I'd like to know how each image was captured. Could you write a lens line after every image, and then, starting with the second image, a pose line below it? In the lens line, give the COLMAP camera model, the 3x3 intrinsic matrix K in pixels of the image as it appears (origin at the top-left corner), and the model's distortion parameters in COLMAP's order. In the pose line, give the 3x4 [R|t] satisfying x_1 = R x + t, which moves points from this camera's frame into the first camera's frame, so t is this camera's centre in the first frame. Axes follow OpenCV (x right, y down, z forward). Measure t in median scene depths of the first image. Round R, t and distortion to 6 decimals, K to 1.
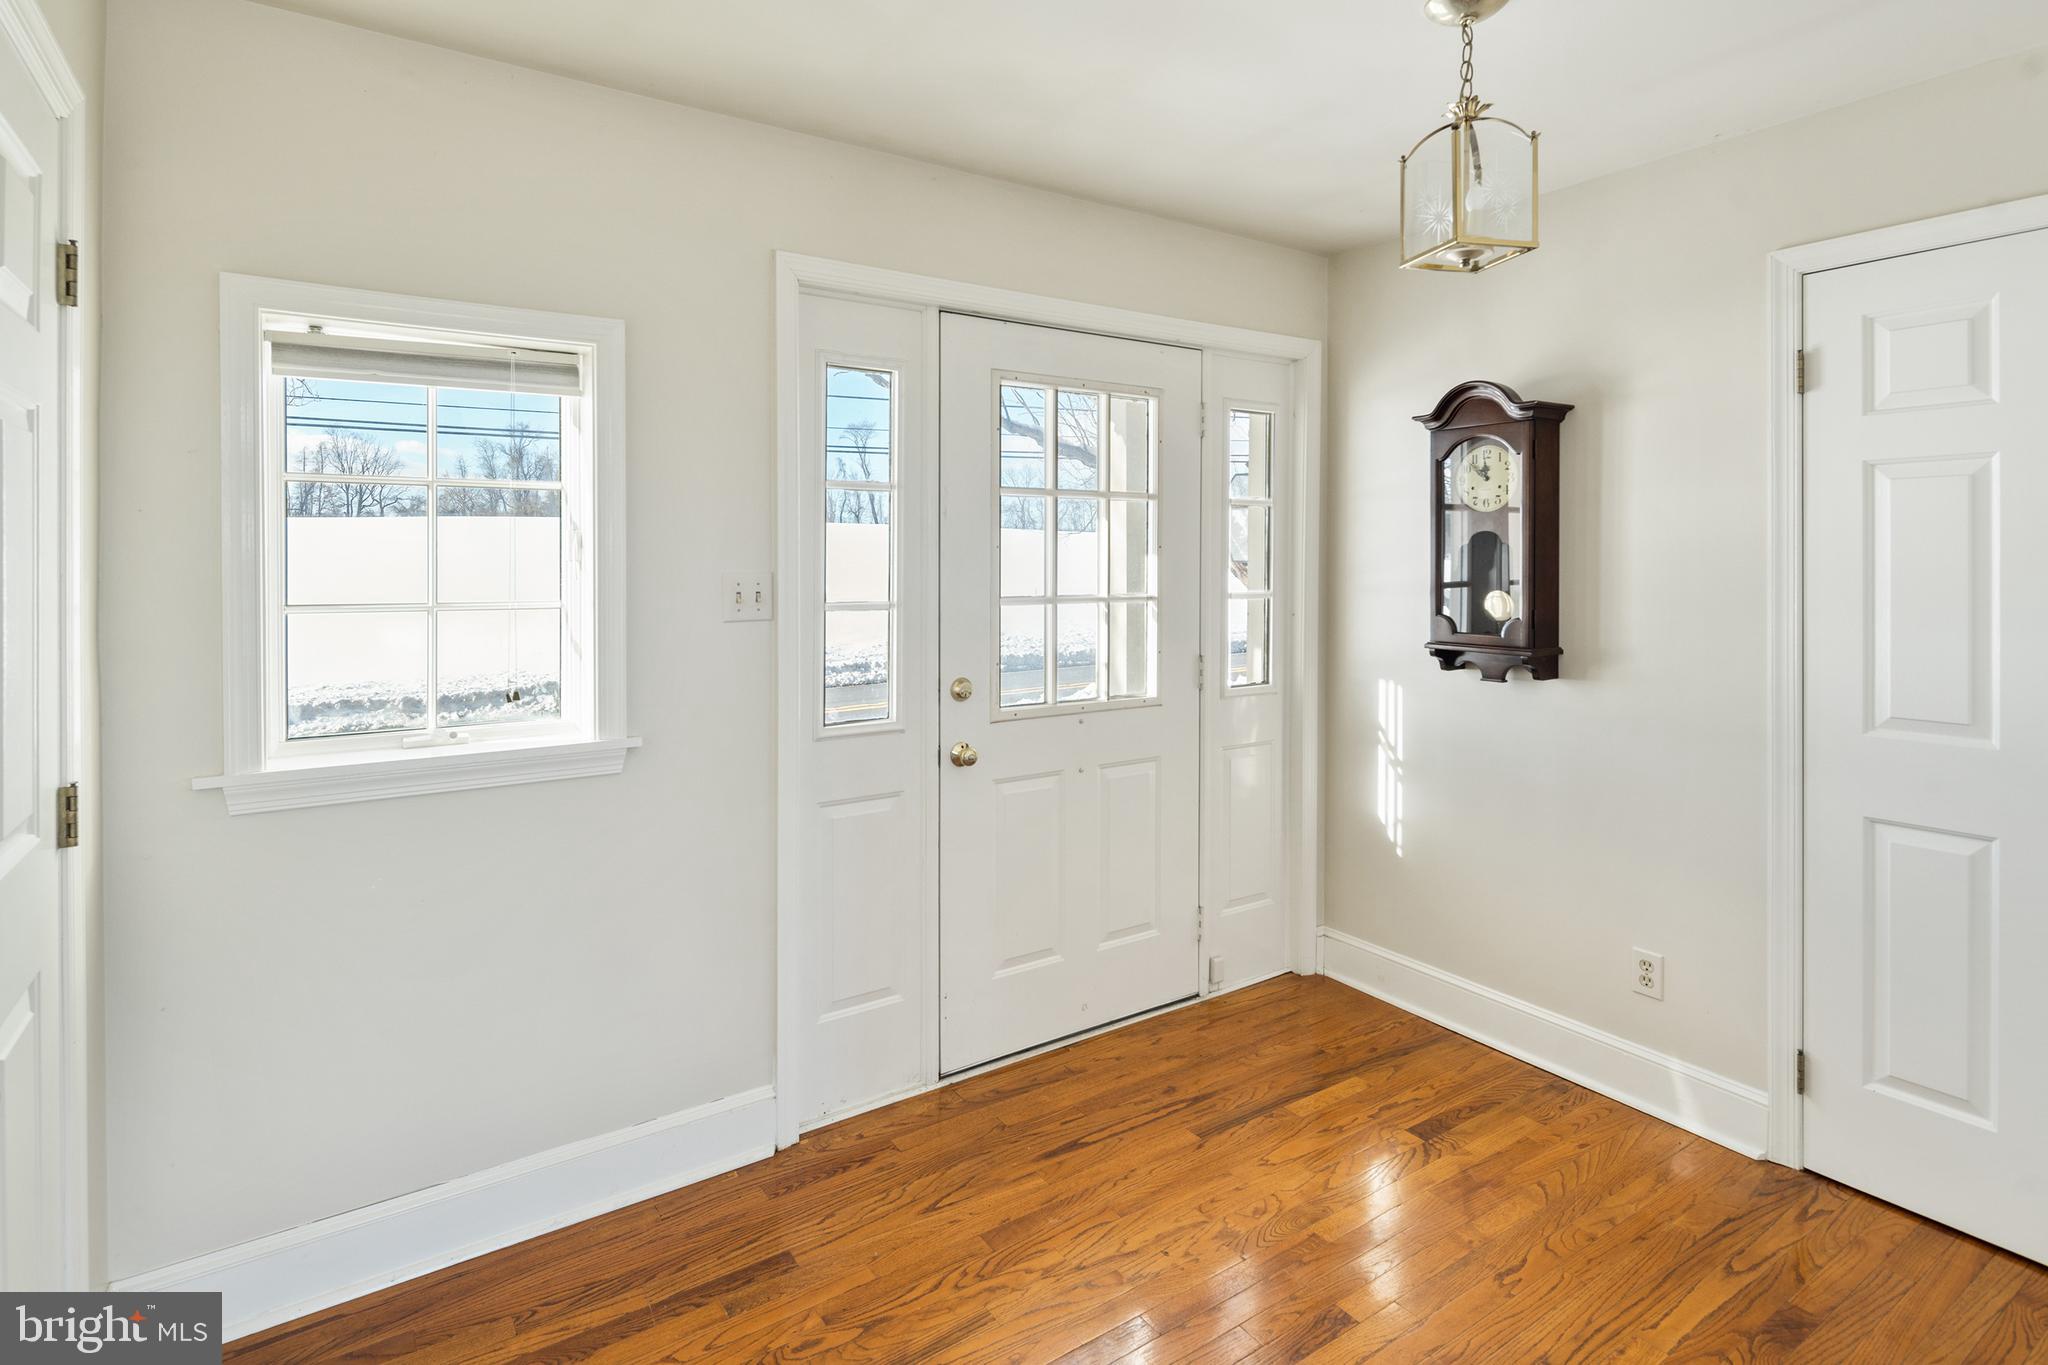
lens RADIAL K [[1028.1, 0, 1031.7], [0, 1028.1, 554.5], [0, 0, 1]] dist [-0.005293, -0.000674]
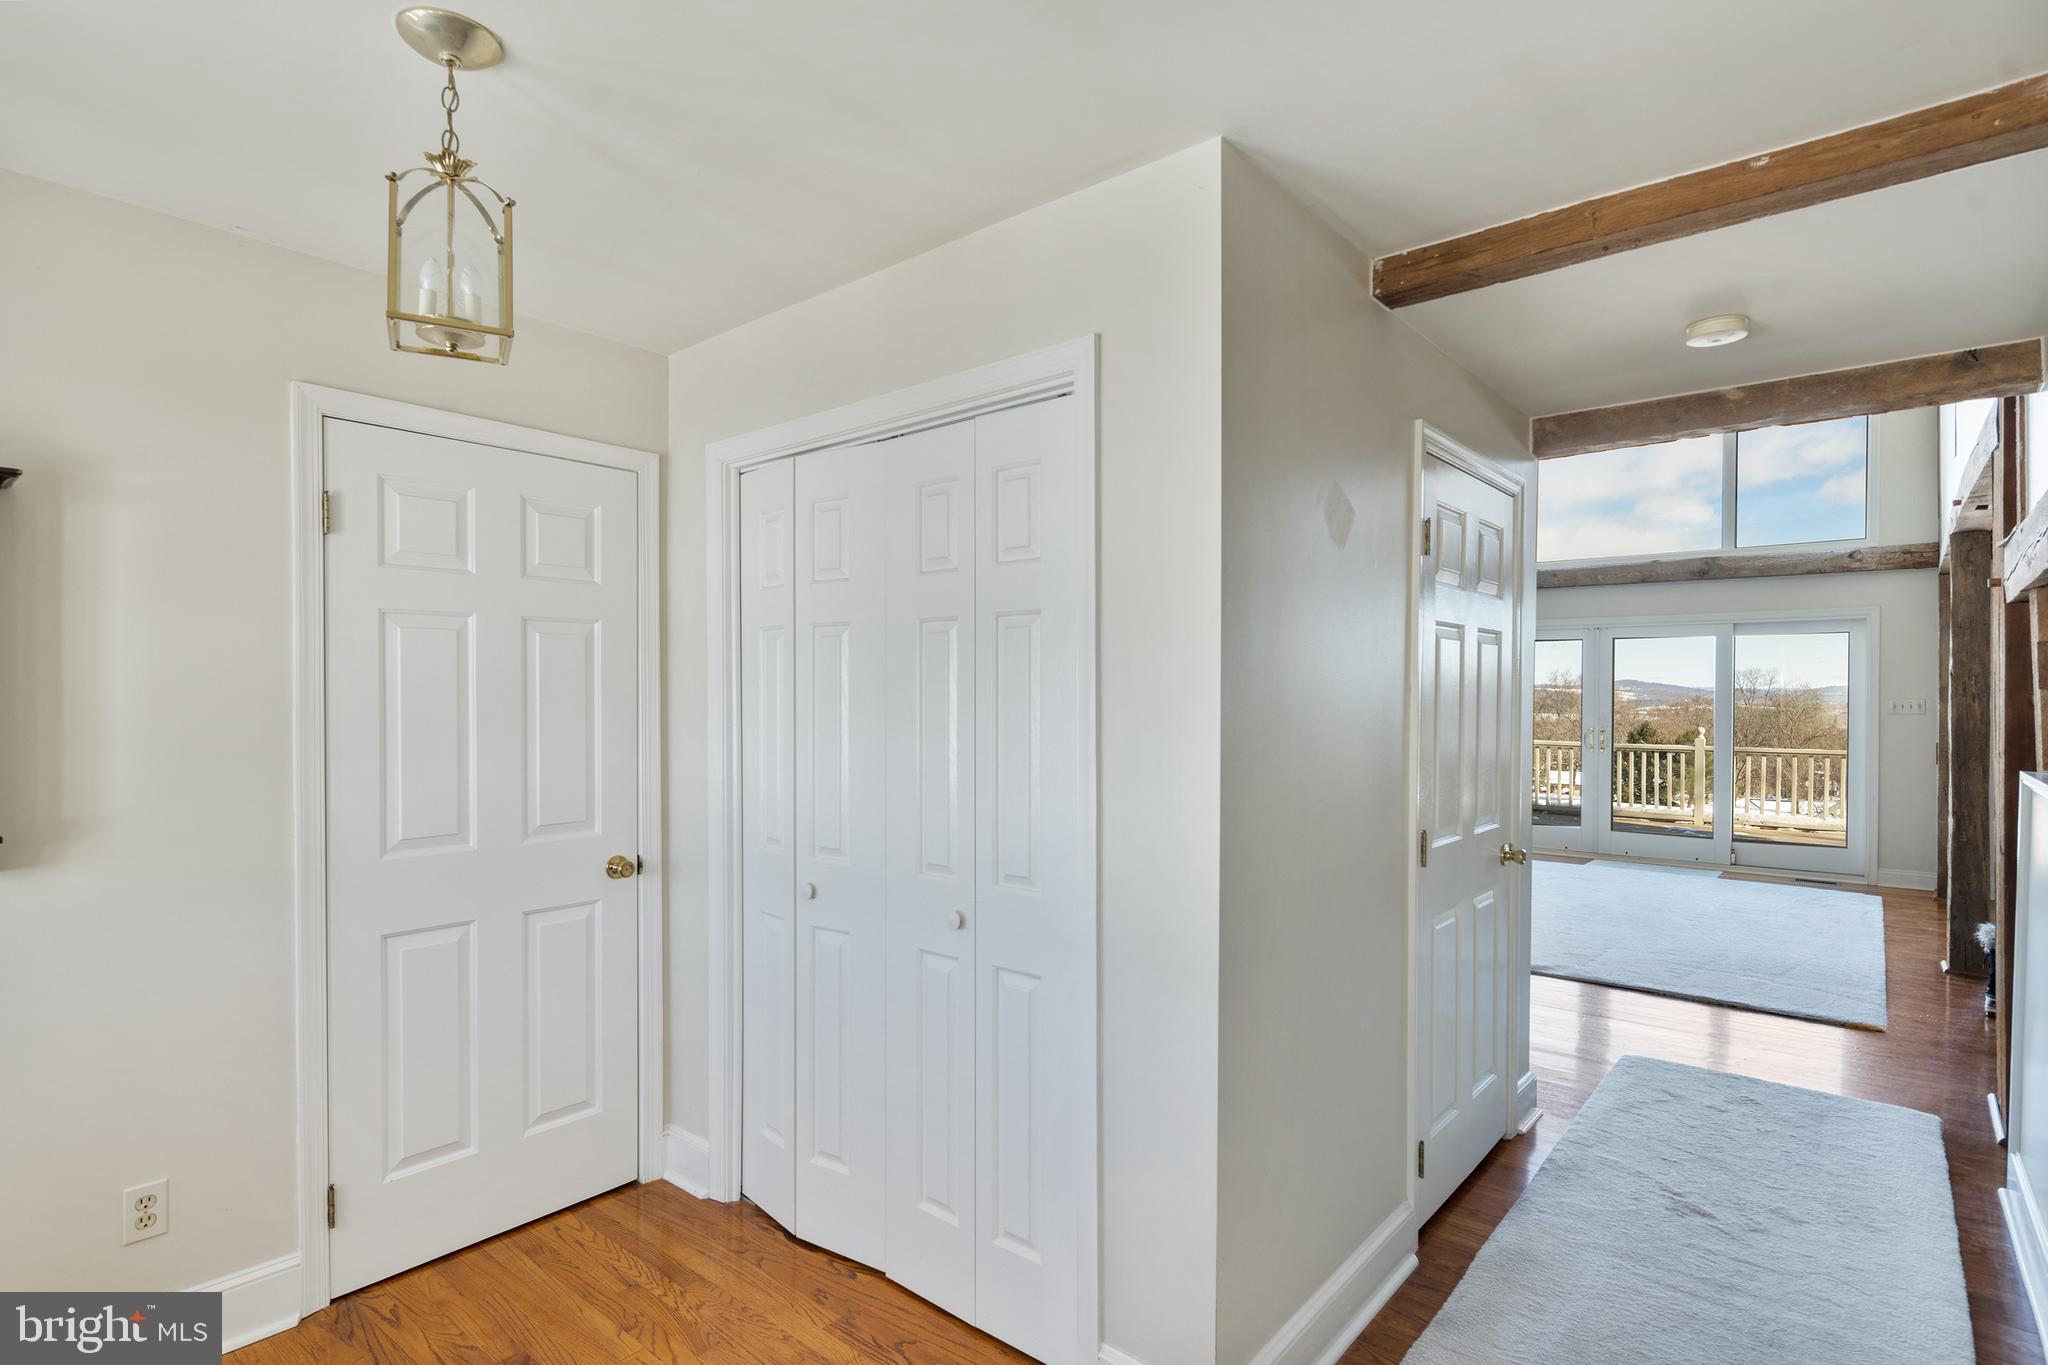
lens RADIAL K [[1028.1, 0, 1026.6], [0, 1028.1, 699.0], [0, 0, 1]] dist [-0.005293, -0.000674]
pose [[-0.281471, -0.003752, 0.959562, -0.429134], [-0.003669, 0.999989, 0.002834, -0.000659], [-0.959563, -0.002723, -0.281481, 0.656037]]
